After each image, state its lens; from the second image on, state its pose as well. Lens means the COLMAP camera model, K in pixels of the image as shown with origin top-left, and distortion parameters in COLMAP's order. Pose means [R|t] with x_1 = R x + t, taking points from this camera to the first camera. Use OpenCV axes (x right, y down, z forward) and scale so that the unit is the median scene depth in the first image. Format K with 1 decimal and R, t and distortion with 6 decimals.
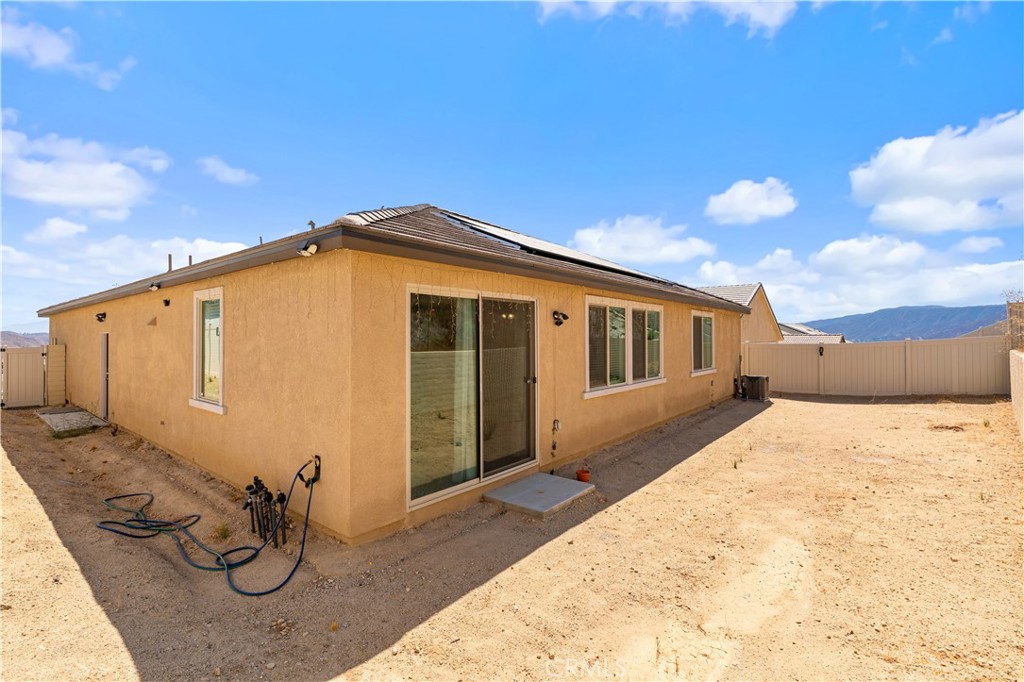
lens RADIAL K [[447.1, 0, 509.2], [0, 447.1, 339.8], [0, 0, 1]] dist [-0.012632, 0.001155]
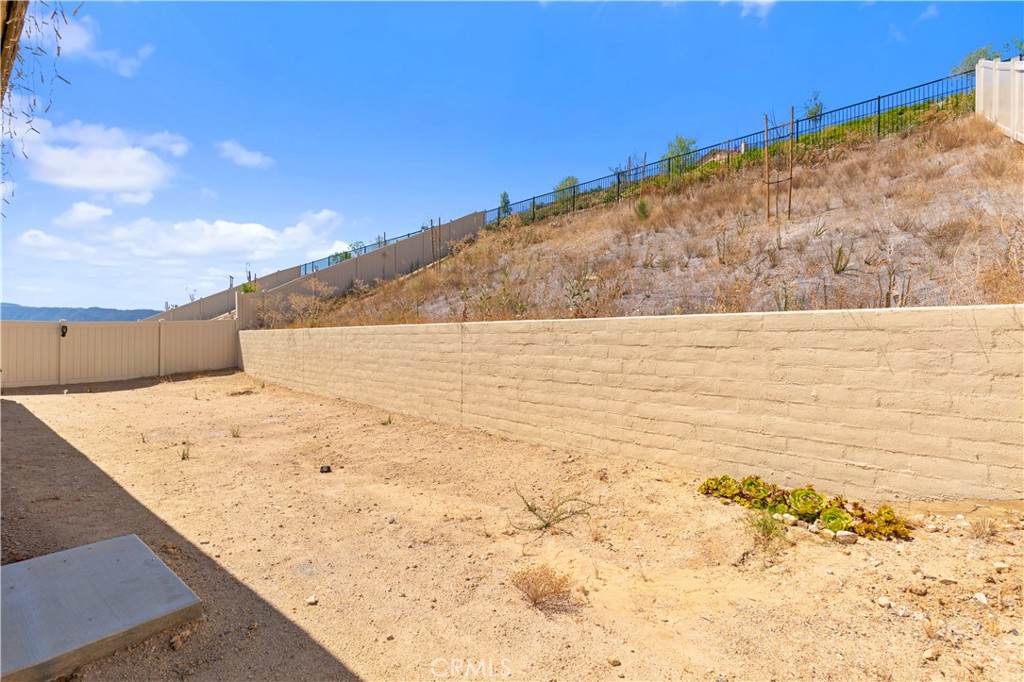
lens RADIAL K [[447.1, 0, 511.3], [0, 447.1, 342.0], [0, 0, 1]] dist [-0.012632, 0.001155]
pose [[0.012735, -0.004999, 0.999906, -0.320028], [-0.012491, 0.999909, 0.005158, 0.110581], [-0.999841, -0.012556, 0.012672, 0.617842]]
